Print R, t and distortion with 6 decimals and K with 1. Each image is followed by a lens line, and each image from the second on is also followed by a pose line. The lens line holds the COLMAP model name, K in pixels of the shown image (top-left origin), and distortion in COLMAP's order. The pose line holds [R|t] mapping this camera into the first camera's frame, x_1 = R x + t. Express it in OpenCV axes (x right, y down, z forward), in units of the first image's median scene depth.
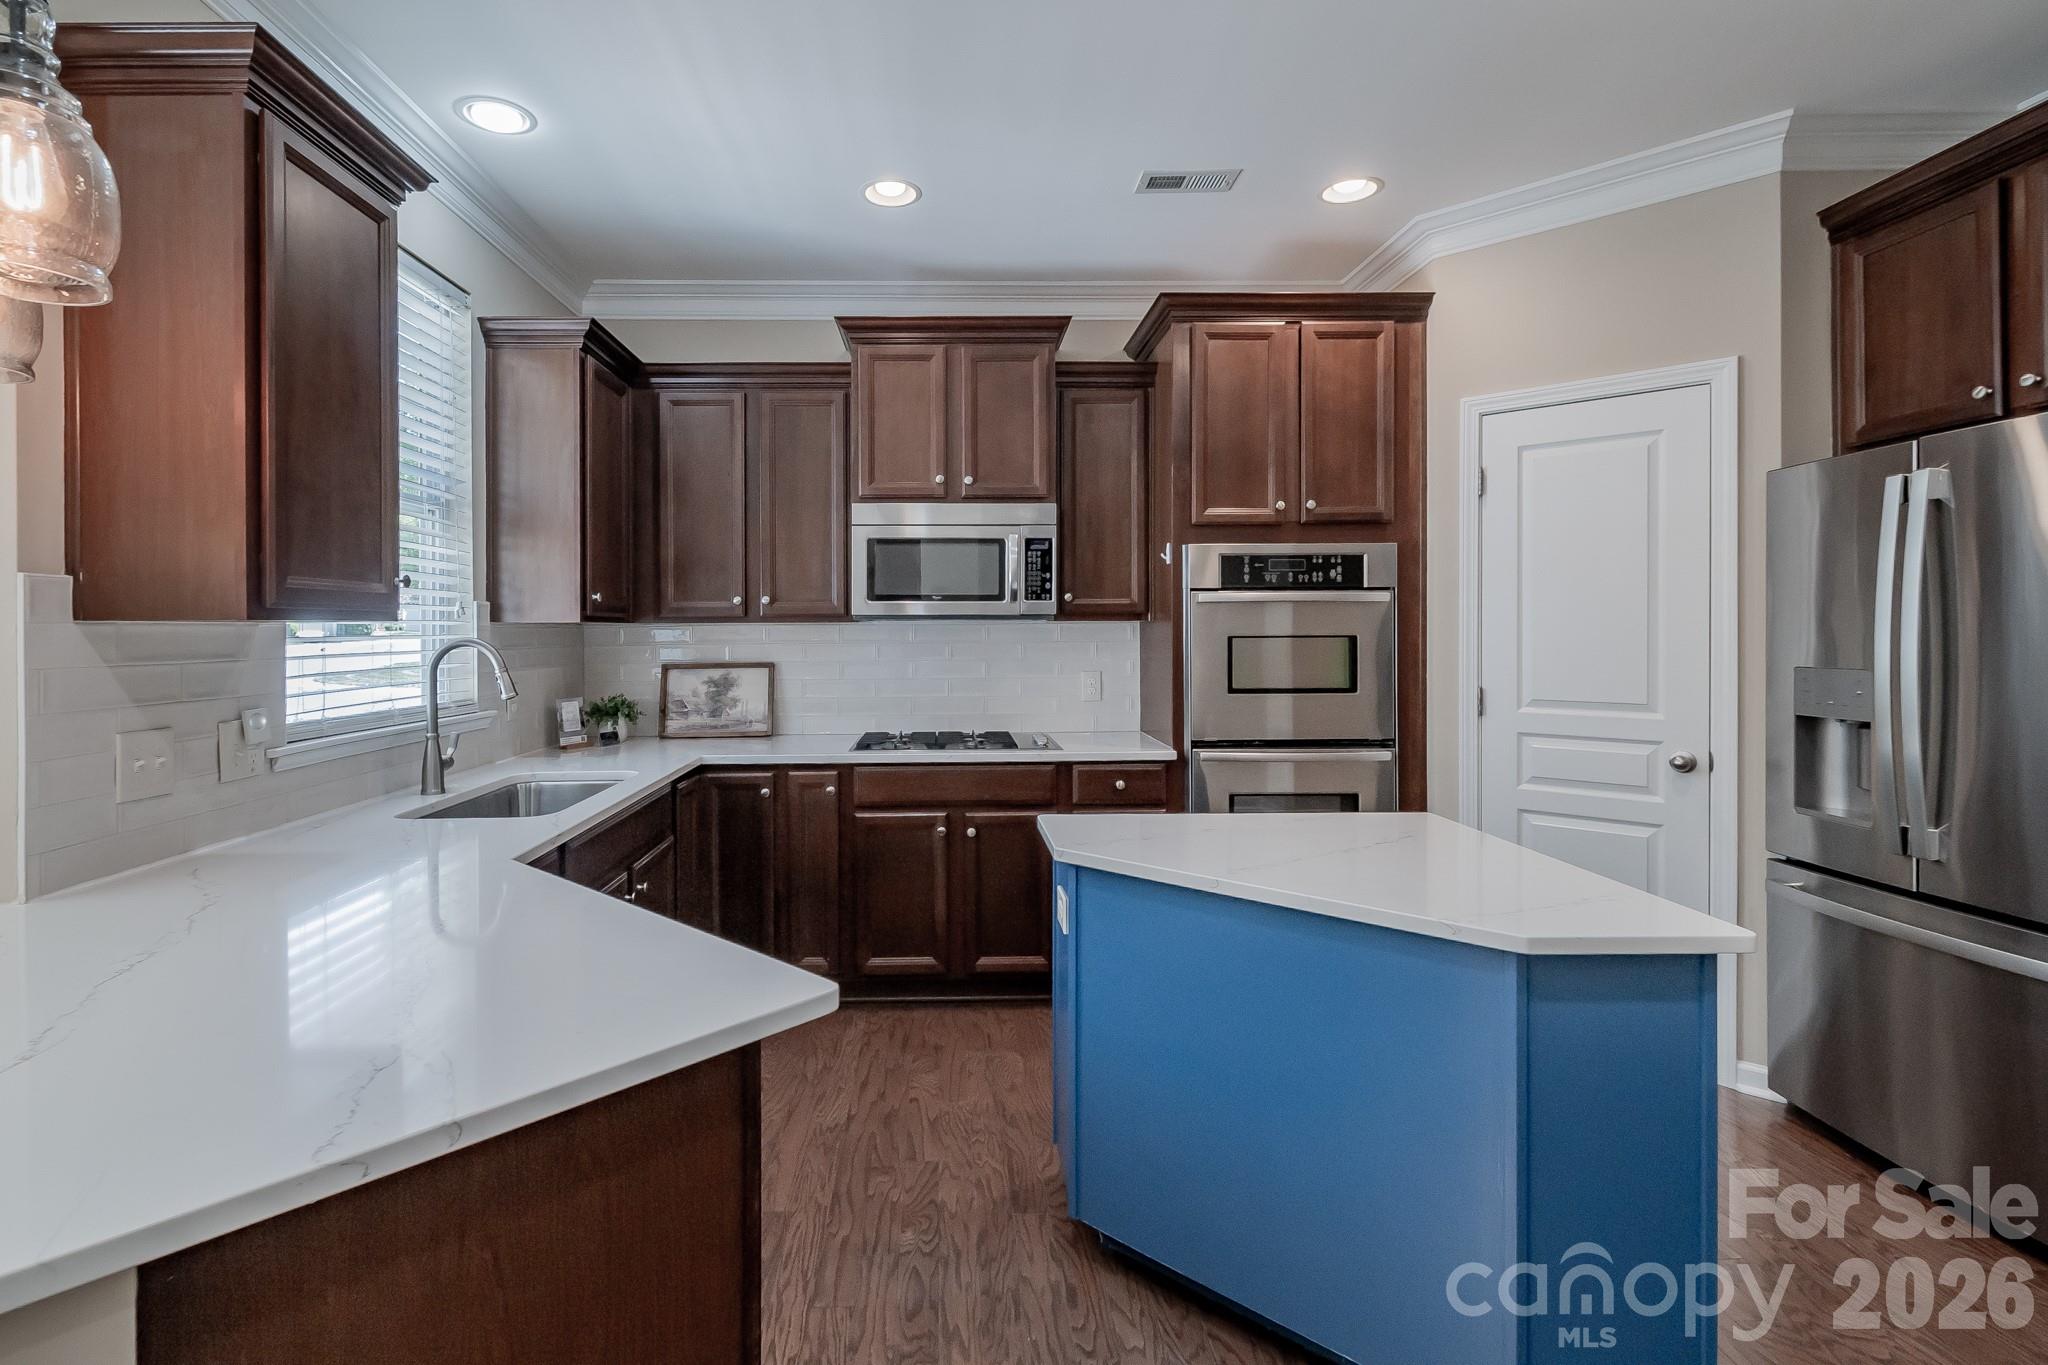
lens RADIAL K [[973.5, 0, 948.3], [0, 973.5, 629.5], [0, 0, 1]] dist [-0.000307, 0.000101]
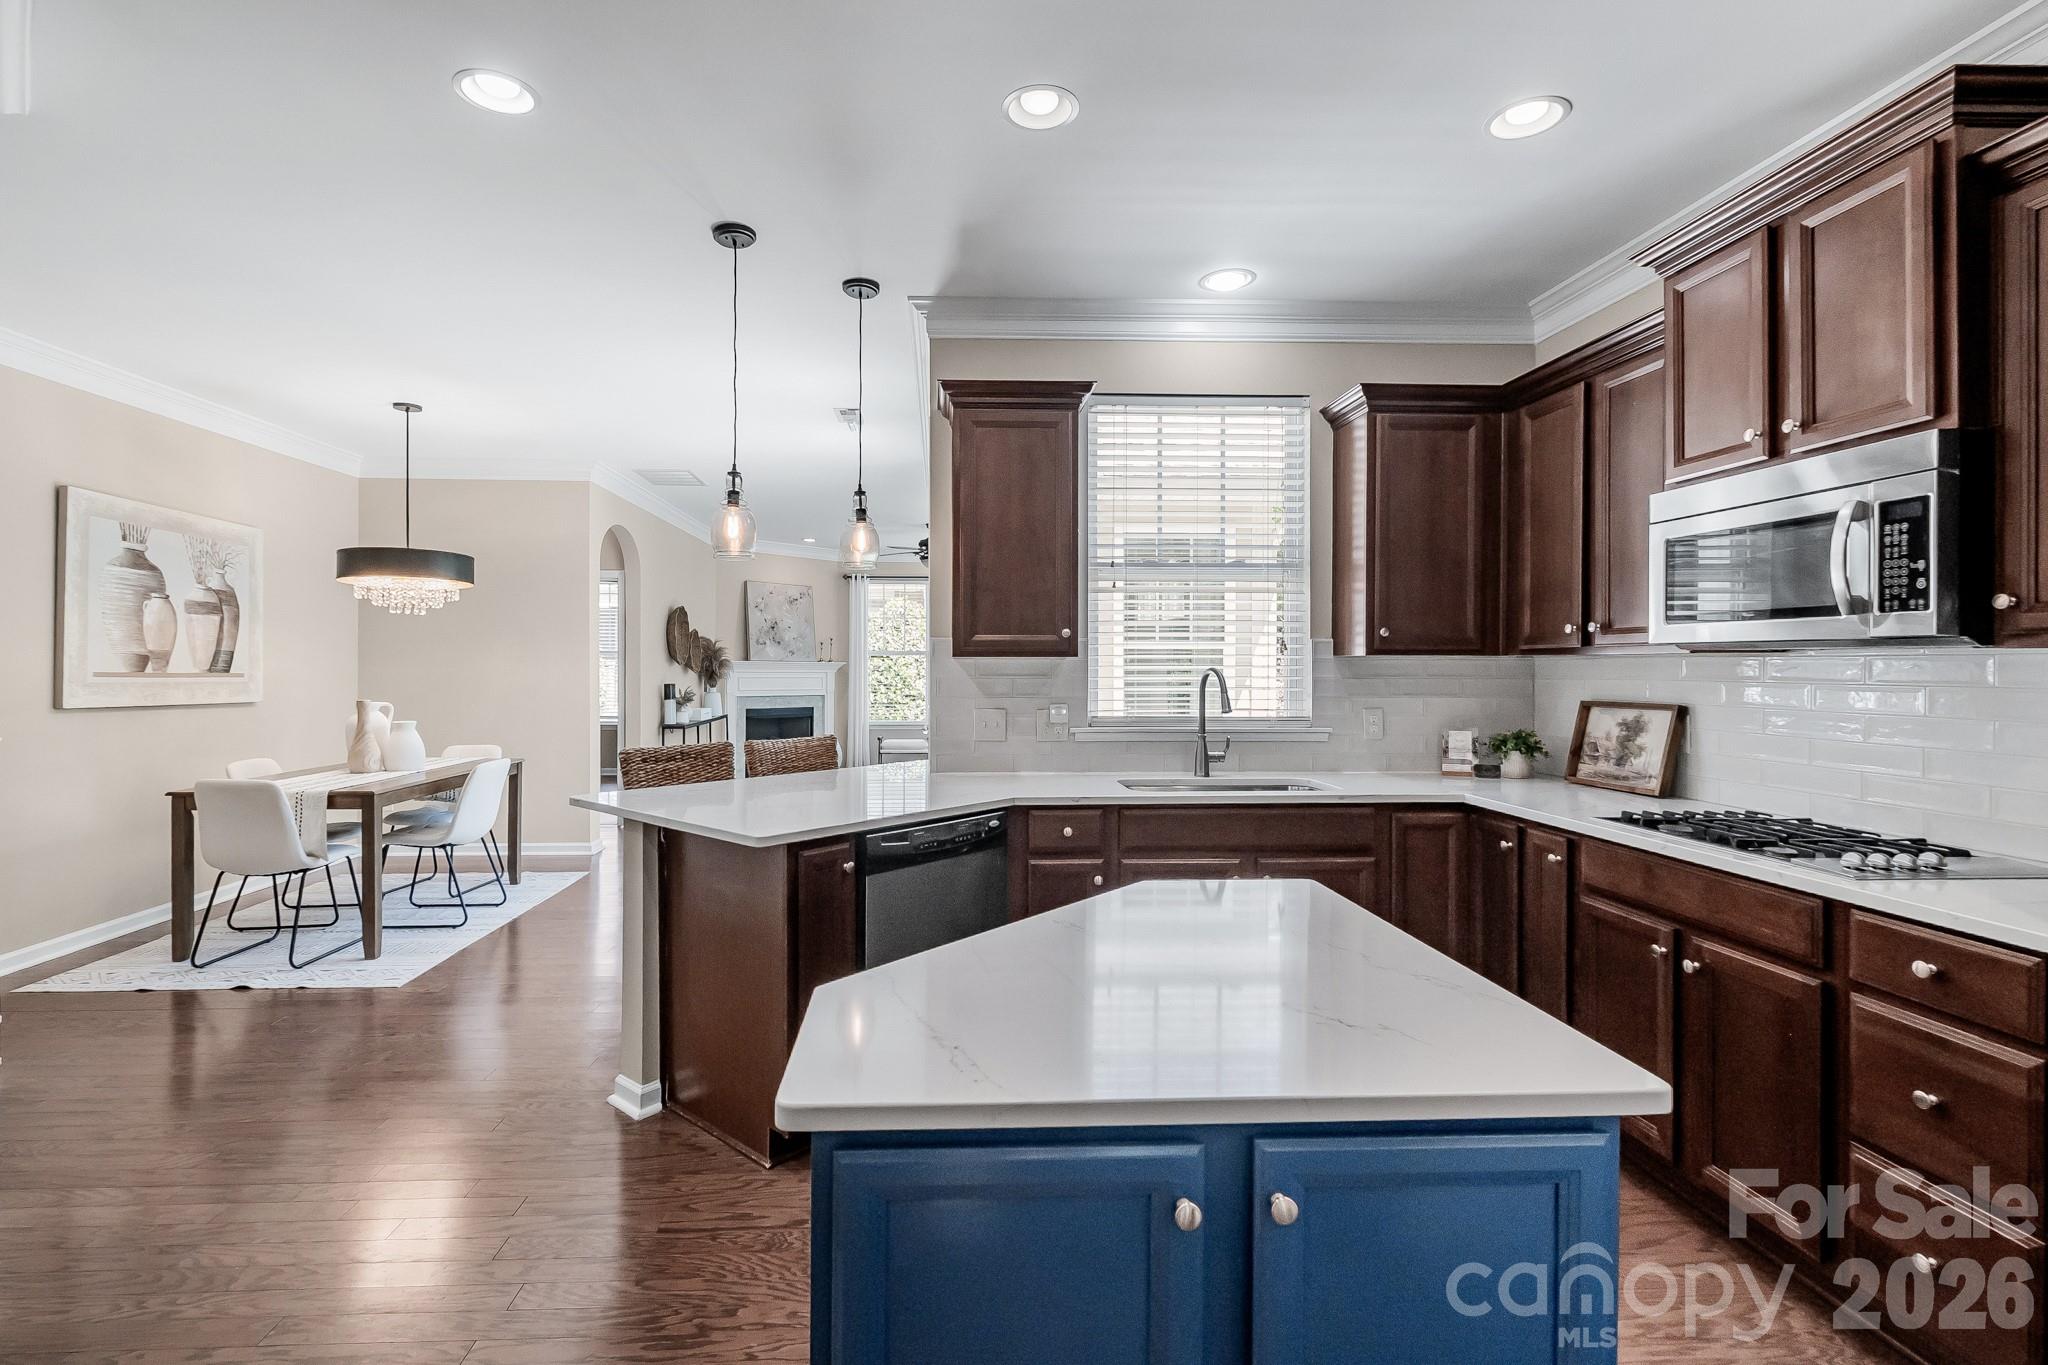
lens RADIAL K [[937.8, 0, 974.7], [0, 937.8, 668.0], [0, 0, 1]] dist [0.002484, -0.000094]
pose [[0.026508, 0.009355, -0.999605, 0.648281], [-0.000515, 0.999956, 0.009345, -0.002682], [0.999648, 0.000267, 0.026512, 0.485003]]
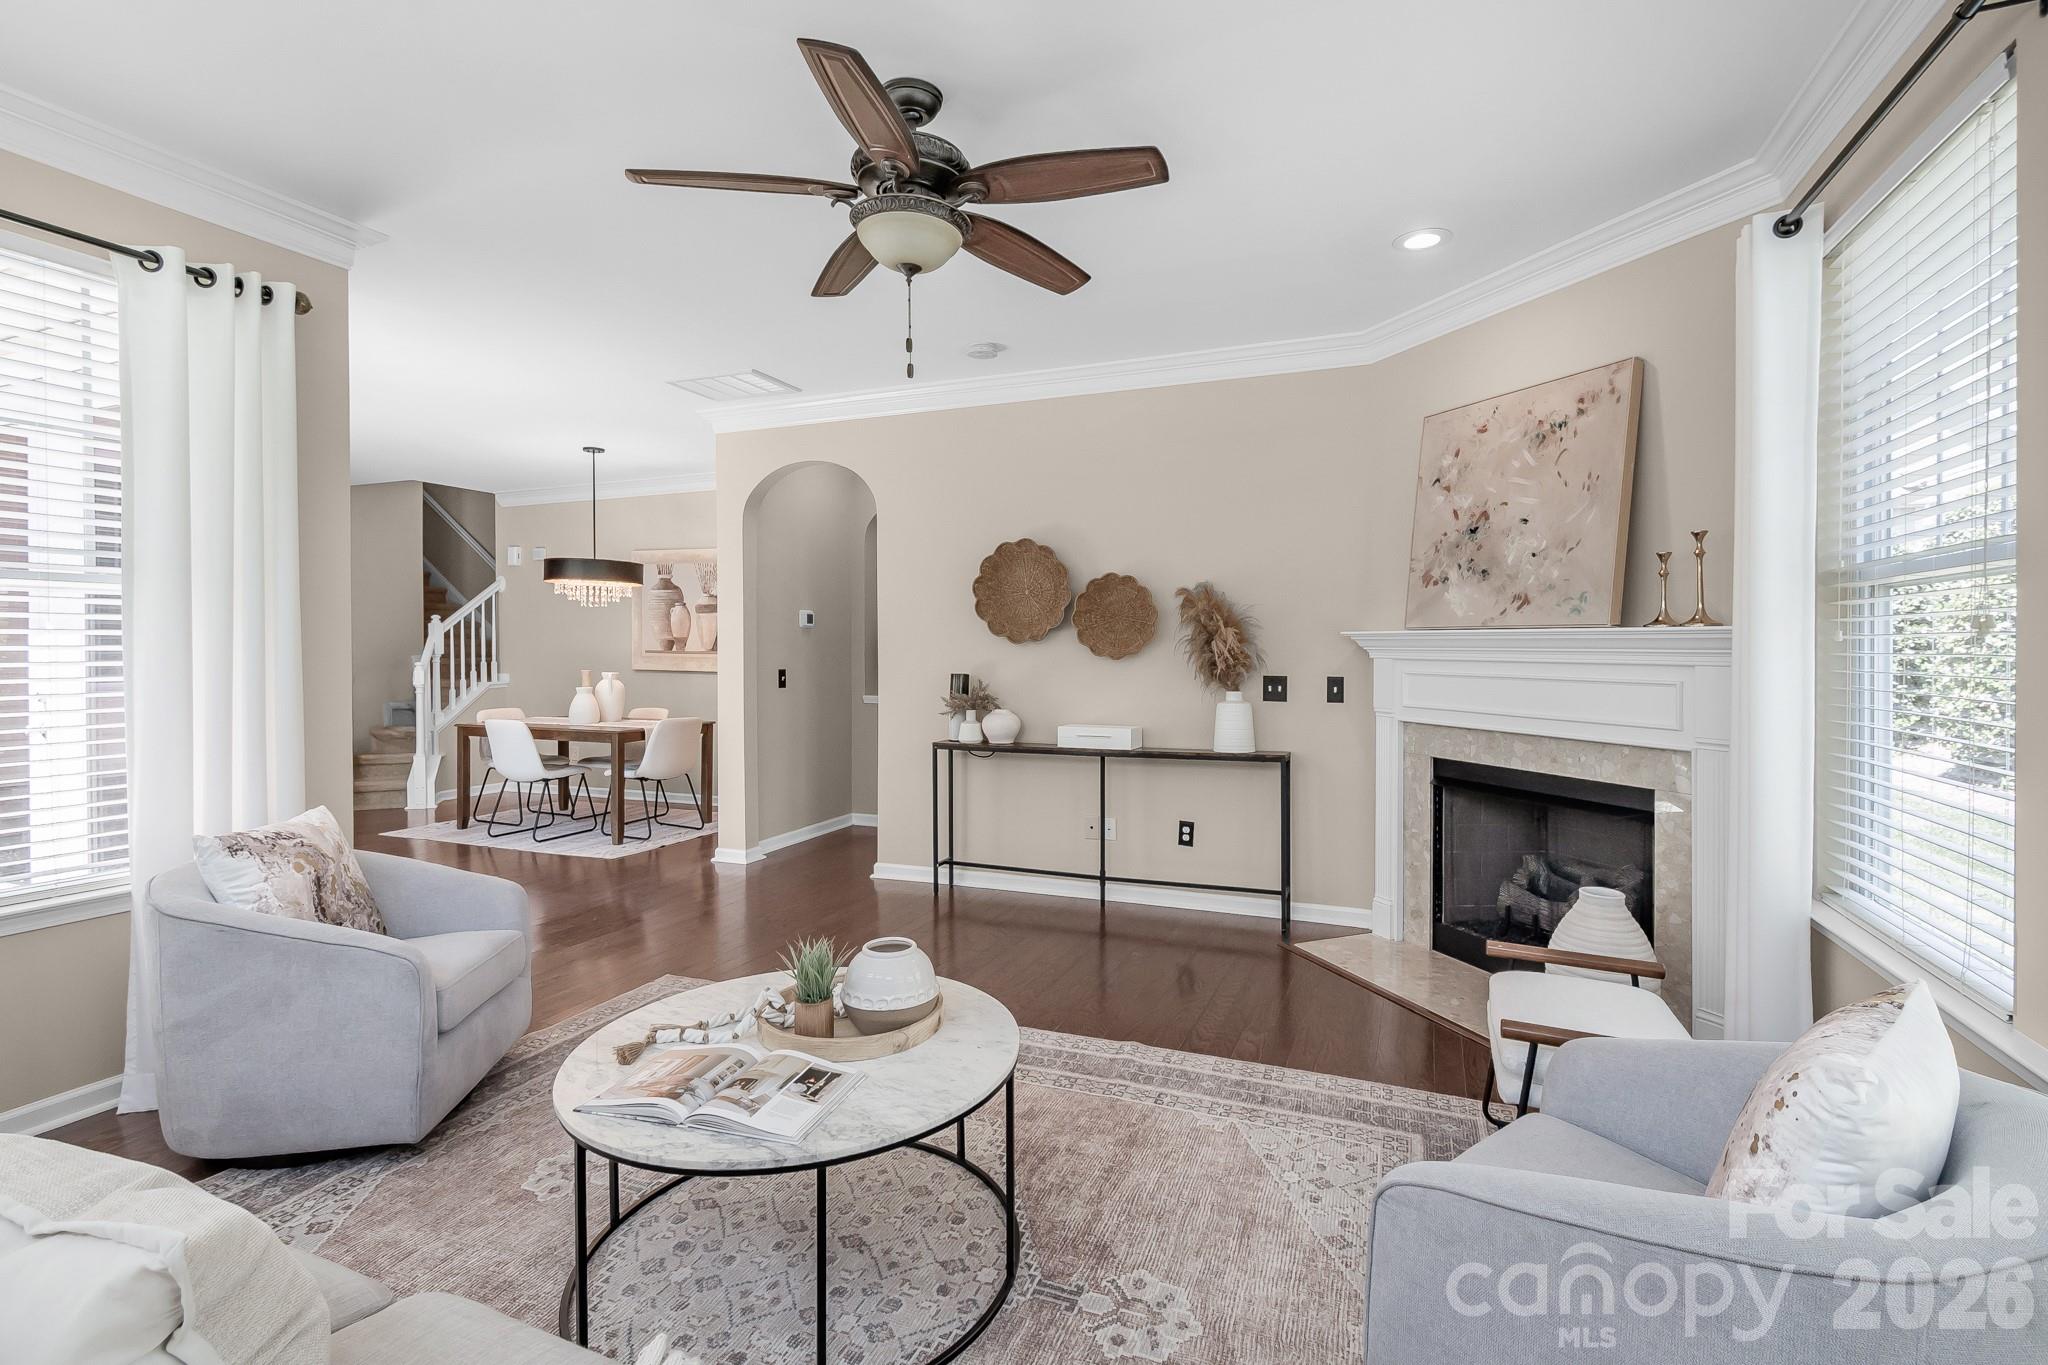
lens RADIAL K [[924.5, 0, 1059.1], [0, 924.5, 668.5], [0, 0, 1]] dist [0.000958, 0.000039]
pose [[-0.927489, 0.000047, 0.373852, -2.583328], [0.006942, 0.999830, 0.017098, 0.029402], [-0.373787, 0.018454, -0.927331, 1.077926]]
